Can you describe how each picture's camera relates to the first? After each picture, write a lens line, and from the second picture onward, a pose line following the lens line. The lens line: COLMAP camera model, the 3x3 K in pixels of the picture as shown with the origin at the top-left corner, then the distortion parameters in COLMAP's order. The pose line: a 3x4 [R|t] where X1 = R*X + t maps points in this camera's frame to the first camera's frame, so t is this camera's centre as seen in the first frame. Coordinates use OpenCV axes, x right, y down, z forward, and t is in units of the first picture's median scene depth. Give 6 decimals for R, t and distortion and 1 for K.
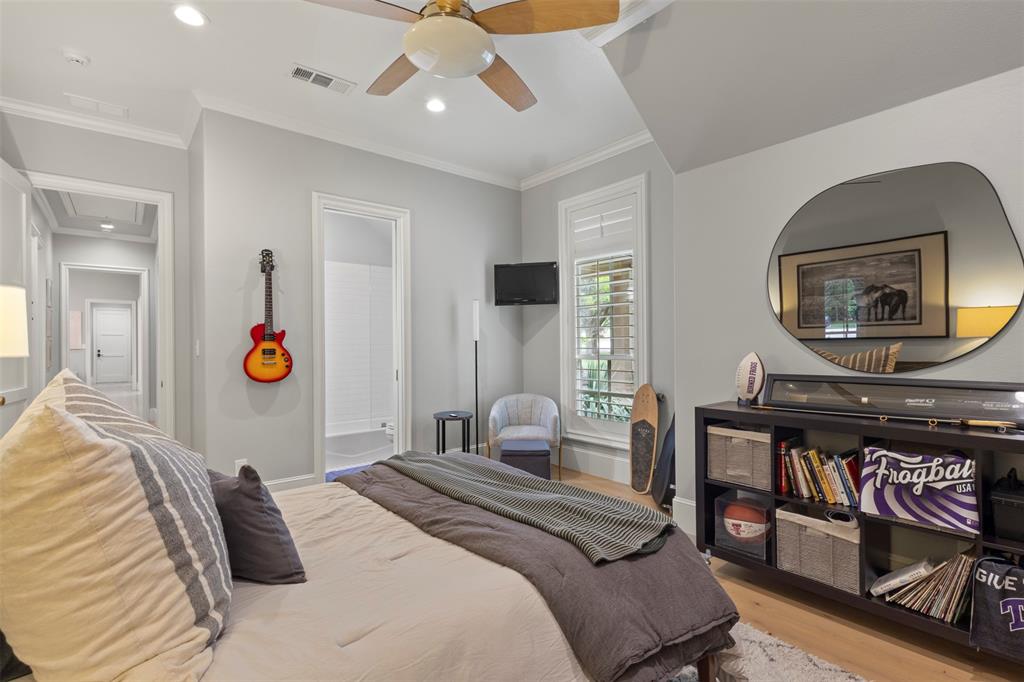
lens RADIAL K [[474.3, 0, 510.5], [0, 474.3, 341.0], [0, 0, 1]] dist [-0.002275, 0.002745]
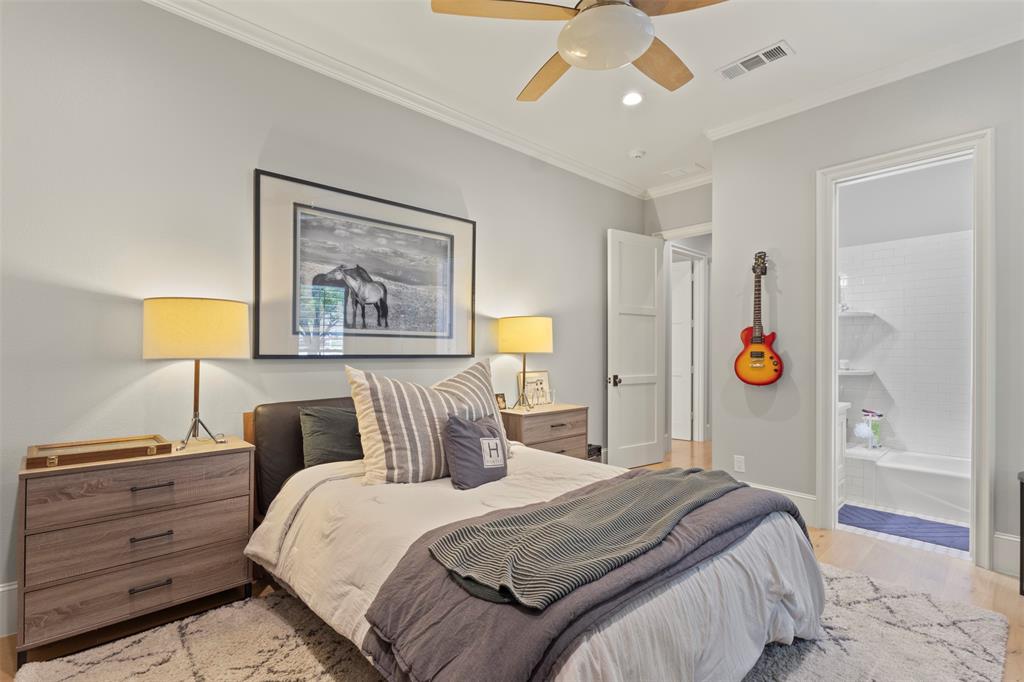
lens RADIAL K [[474.3, 0, 510.5], [0, 474.3, 351.2], [0, 0, 1]] dist [-0.002275, 0.002745]
pose [[0.020099, 0.002394, -0.999795, 0.474602], [0.005762, 0.999980, 0.002511, 0.010203], [0.999781, -0.005811, 0.020084, 0.458393]]
